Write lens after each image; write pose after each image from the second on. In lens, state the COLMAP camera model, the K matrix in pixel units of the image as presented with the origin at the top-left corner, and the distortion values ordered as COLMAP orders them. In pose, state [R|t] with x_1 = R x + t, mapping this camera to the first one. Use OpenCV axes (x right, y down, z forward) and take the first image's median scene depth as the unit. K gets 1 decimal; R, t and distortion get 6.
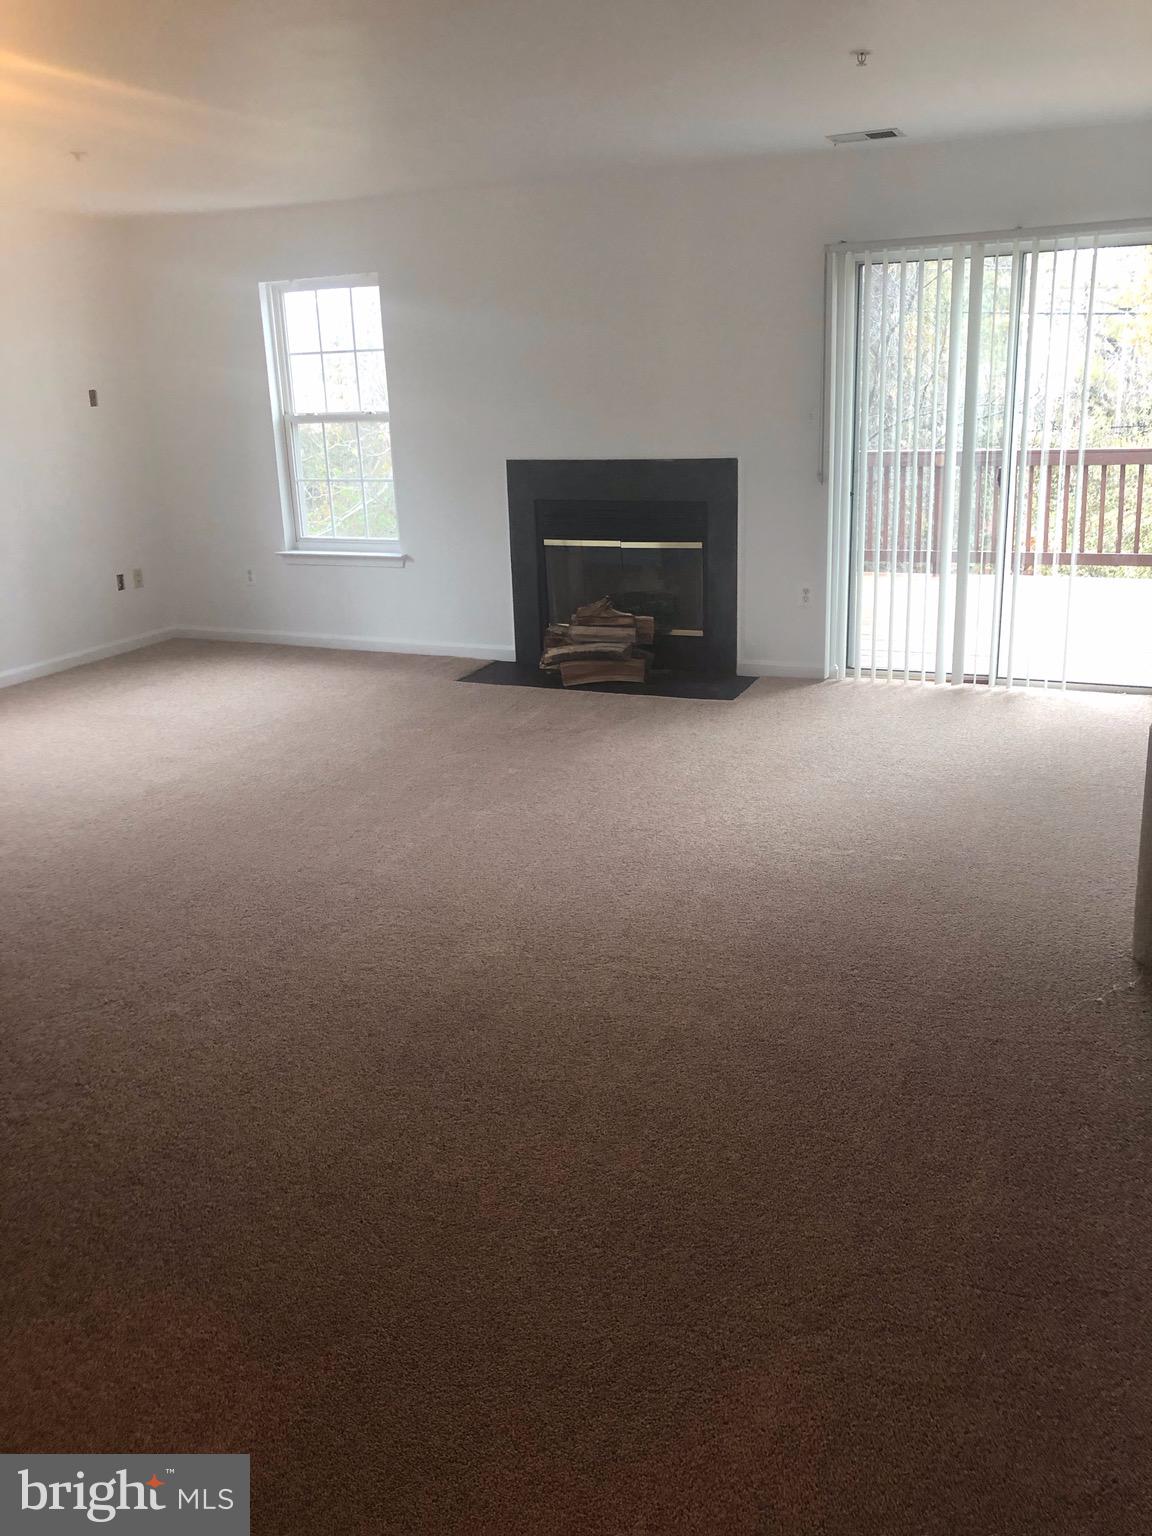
lens RADIAL K [[1273.6, 0, 717.1], [0, 1273.6, 769.4], [0, 0, 1]] dist [0.183955, -0.386381]
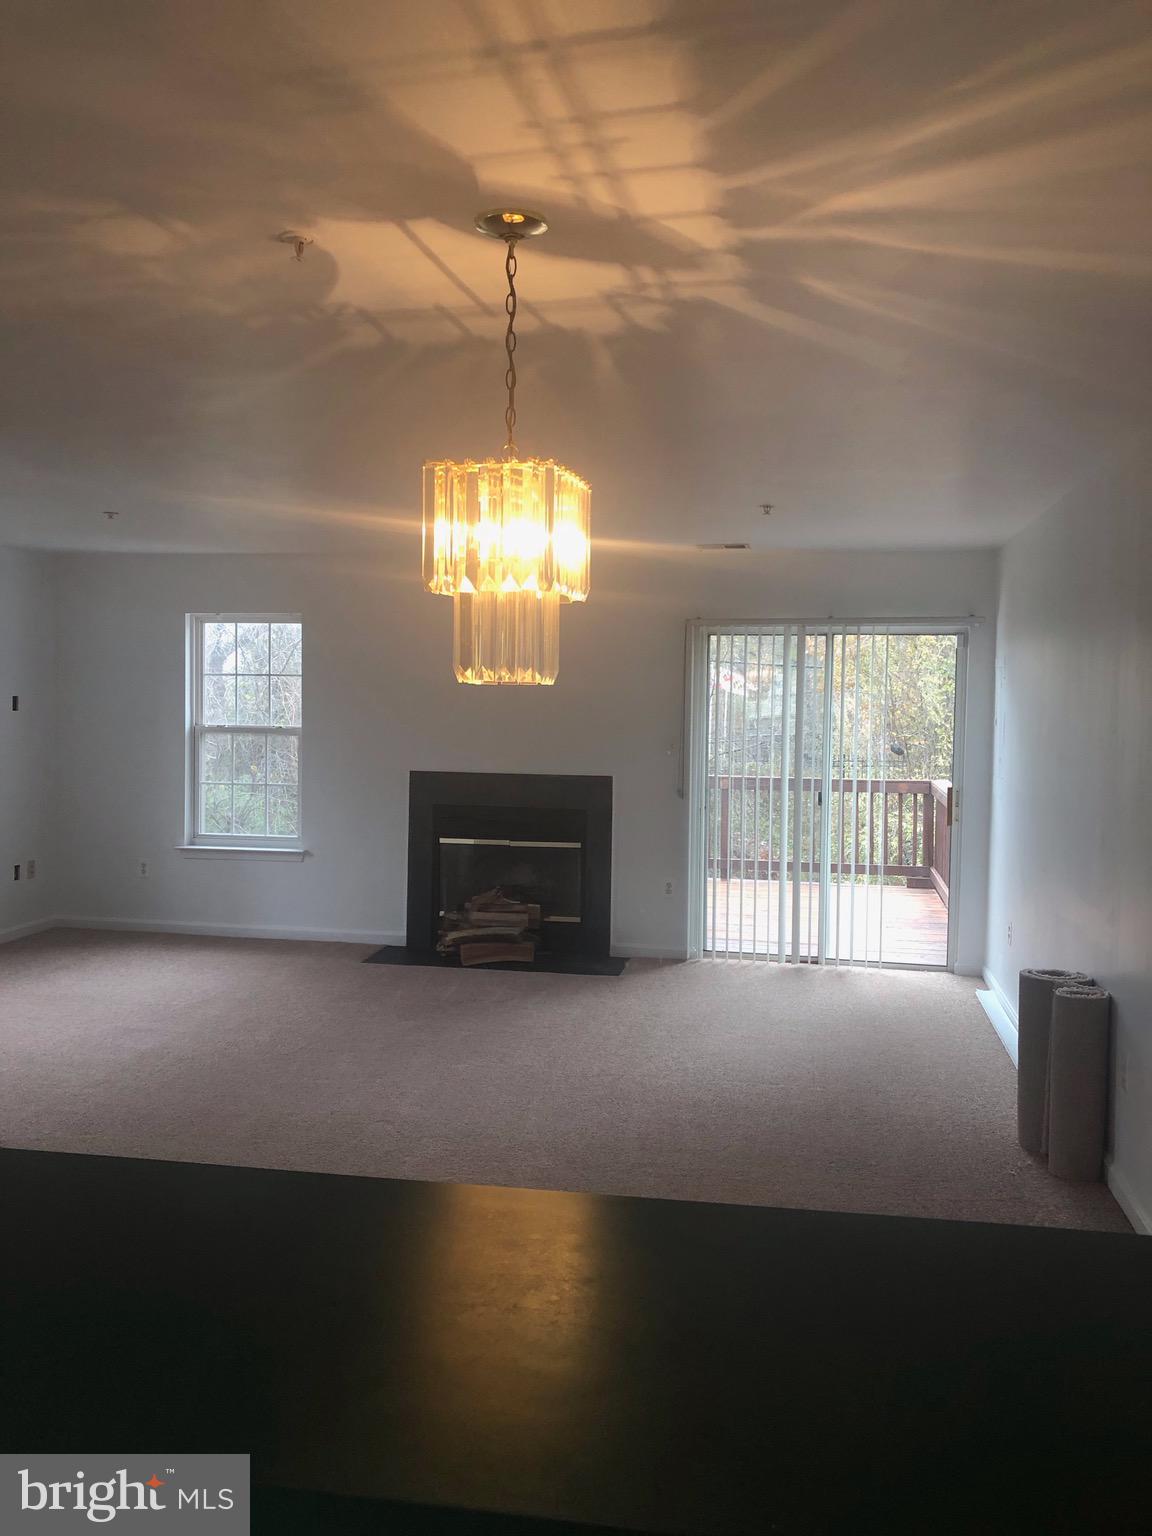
lens RADIAL K [[1273.6, 0, 717.1], [0, 1273.6, 769.4], [0, 0, 1]] dist [0.183955, -0.386381]
pose [[0.973495, 0.035616, 0.225920, -0.159869], [0.018721, 0.972076, -0.233918, 0.034959], [-0.227943, 0.231947, 0.945644, -0.158046]]
